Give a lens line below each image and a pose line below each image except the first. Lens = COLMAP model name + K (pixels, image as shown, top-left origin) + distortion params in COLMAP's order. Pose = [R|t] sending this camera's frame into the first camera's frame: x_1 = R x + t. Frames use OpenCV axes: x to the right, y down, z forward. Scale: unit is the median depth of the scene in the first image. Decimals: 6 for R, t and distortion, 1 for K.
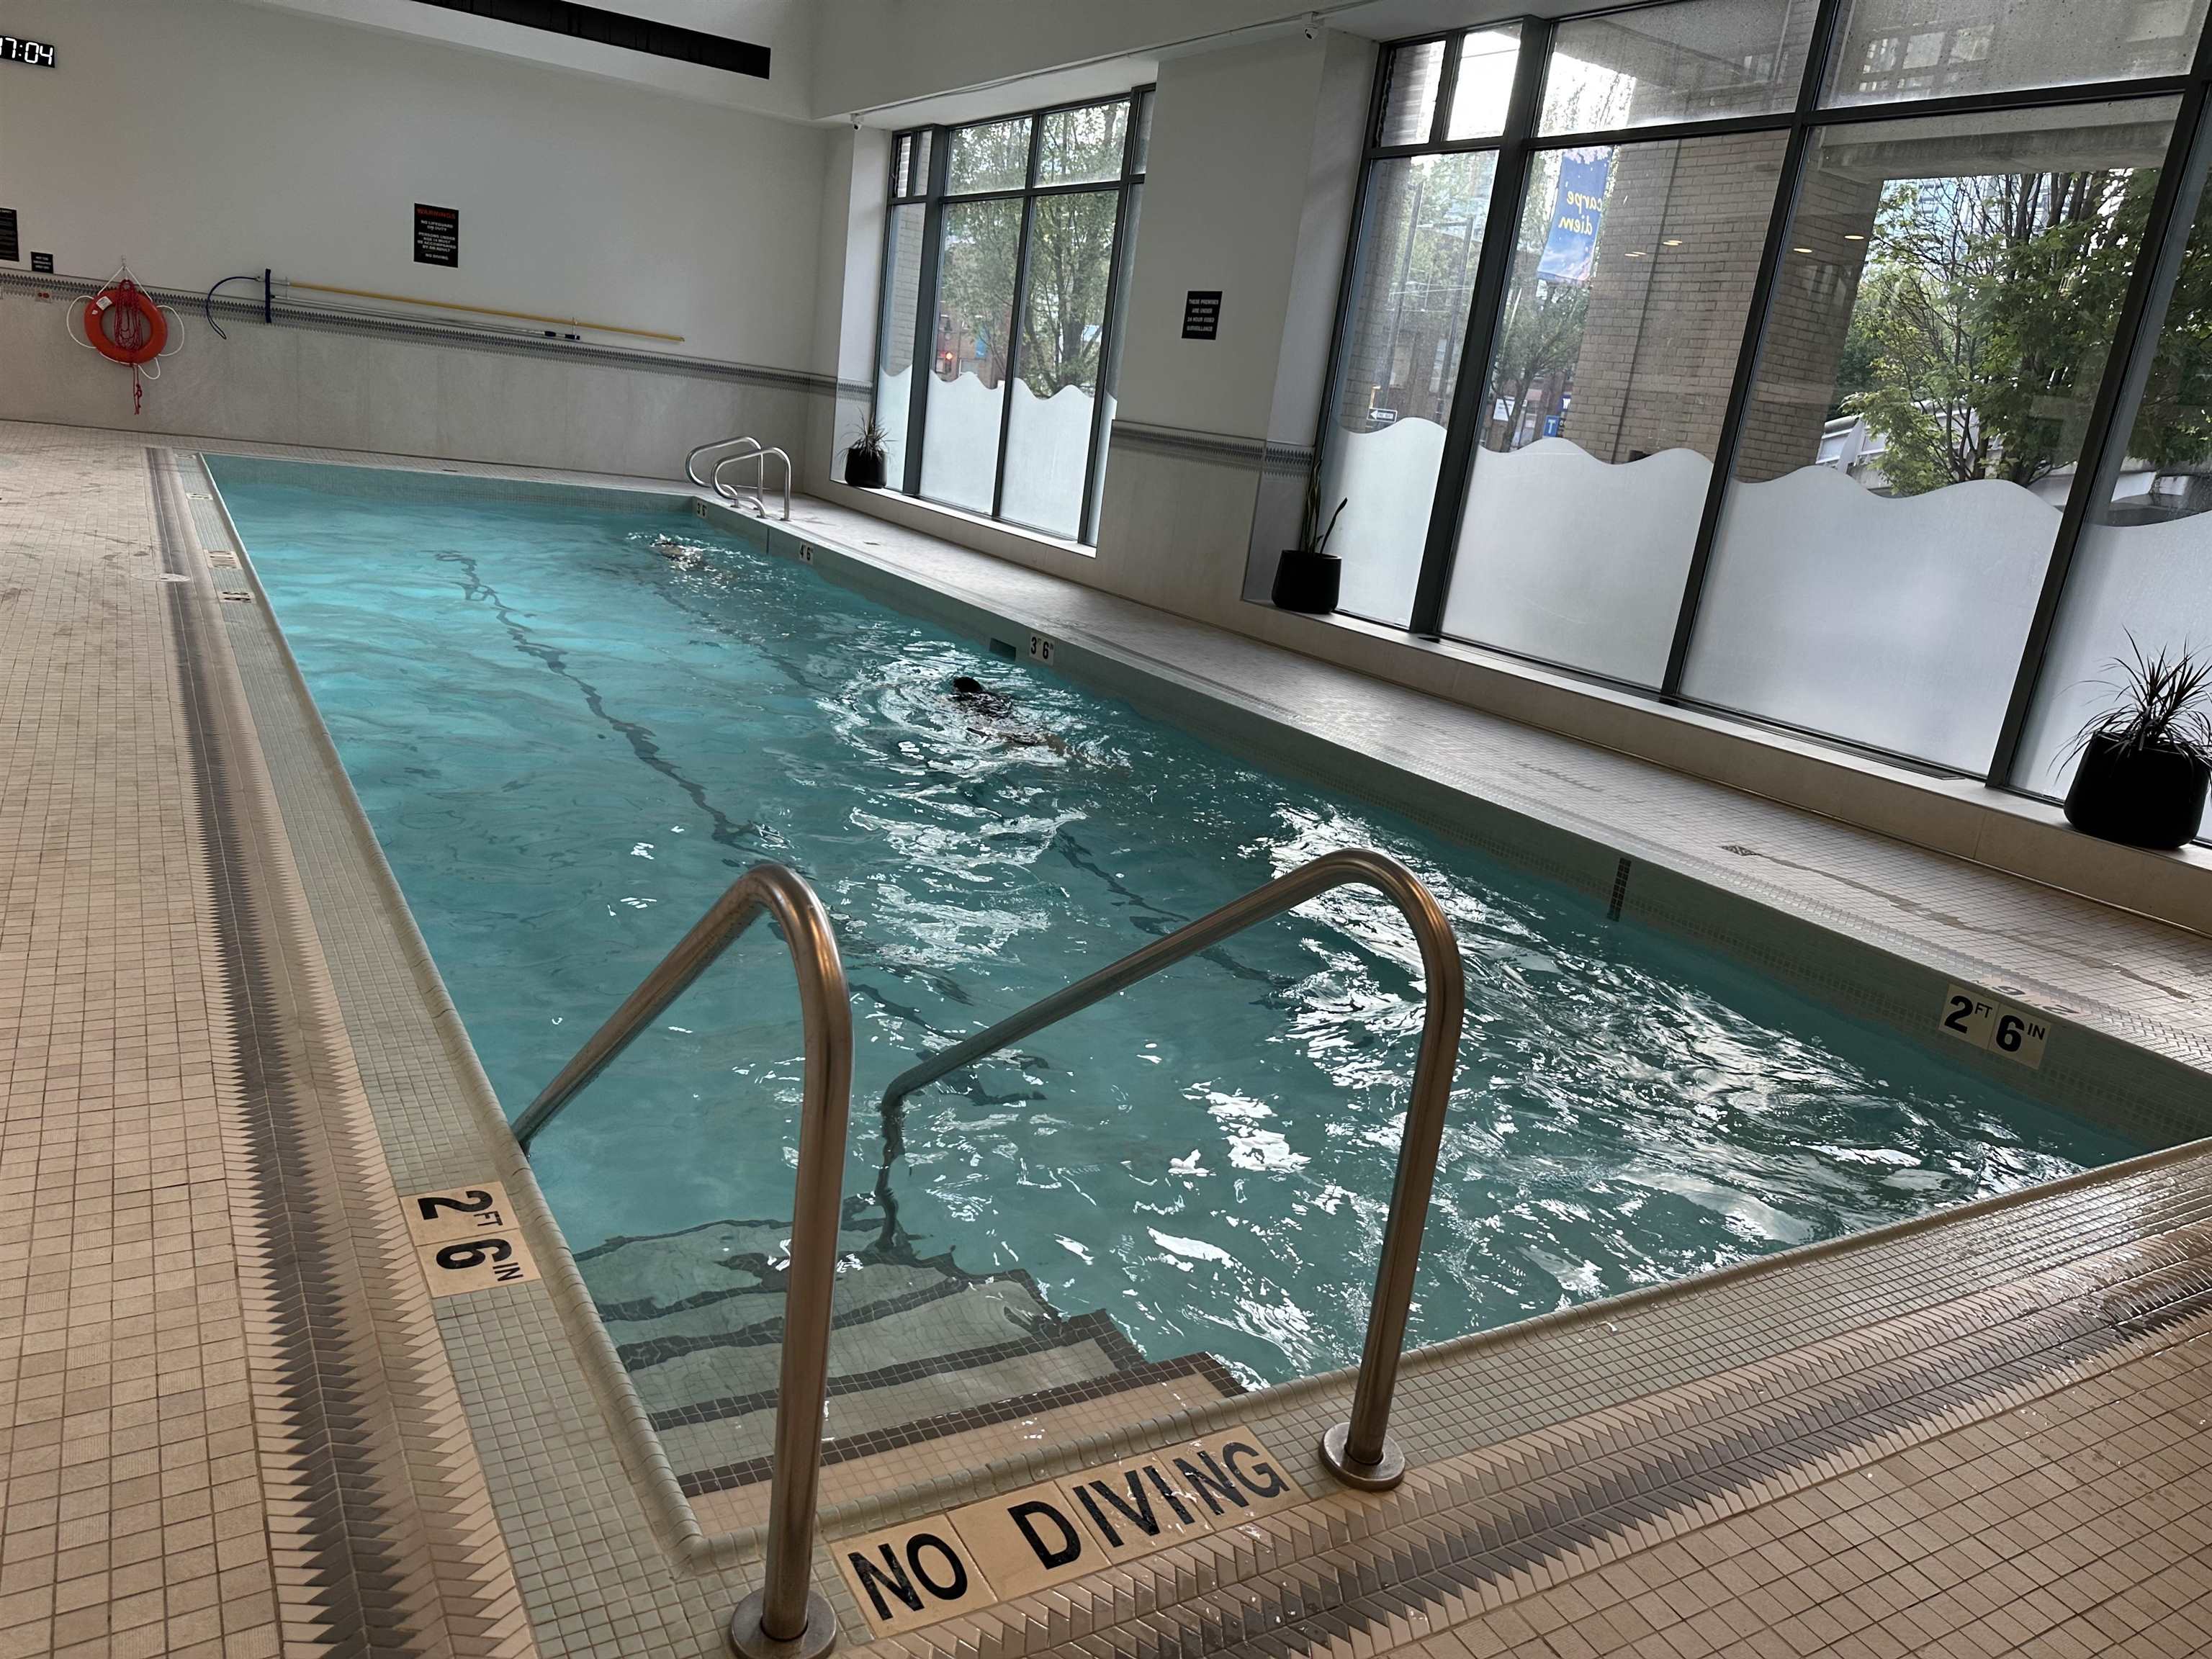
lens RADIAL K [[1559.2, 0, 1106.0], [0, 1559.2, 829.5], [0, 0, 1]] dist [0.044210, -0.038656]
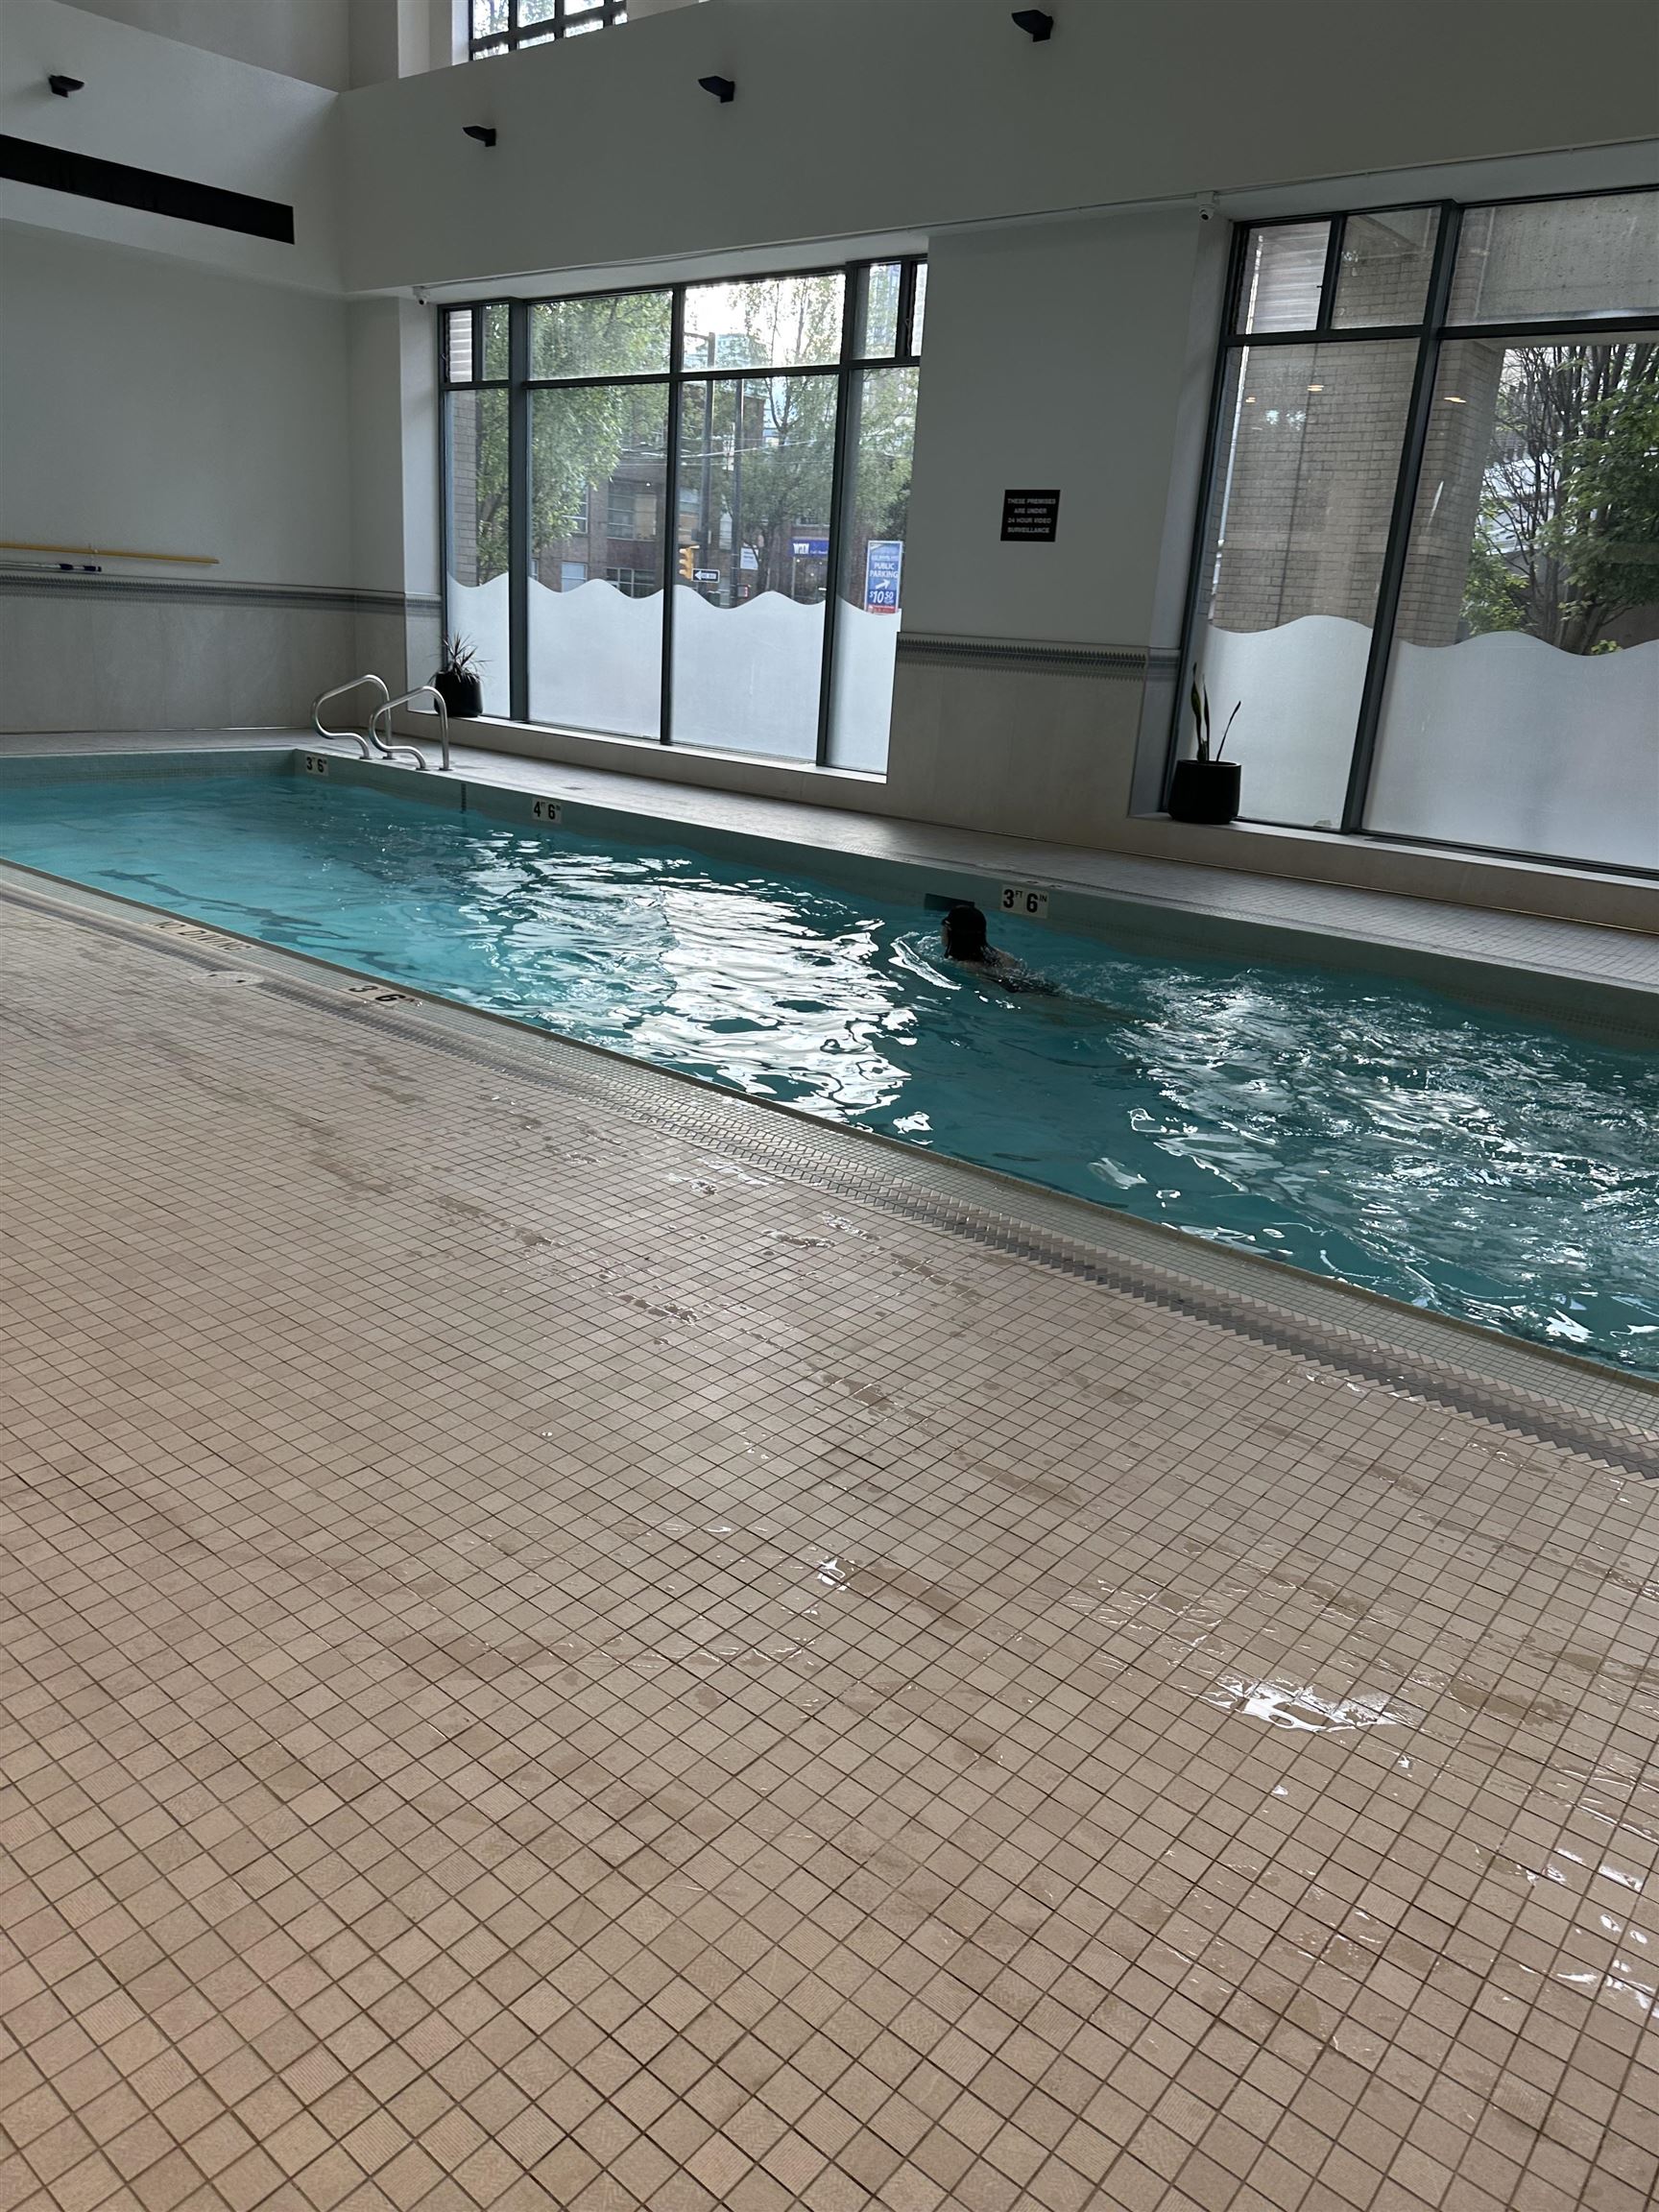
lens RADIAL K [[1545.4, 0, 829.5], [0, 1545.4, 1106.0], [0, 0, 1]] dist [0.002648, -0.004155]
pose [[0.940628, -0.166727, 0.295669, -0.291860], [0.142948, 0.984619, 0.100455, -0.068584], [-0.307870, -0.052226, 0.949994, 0.105313]]
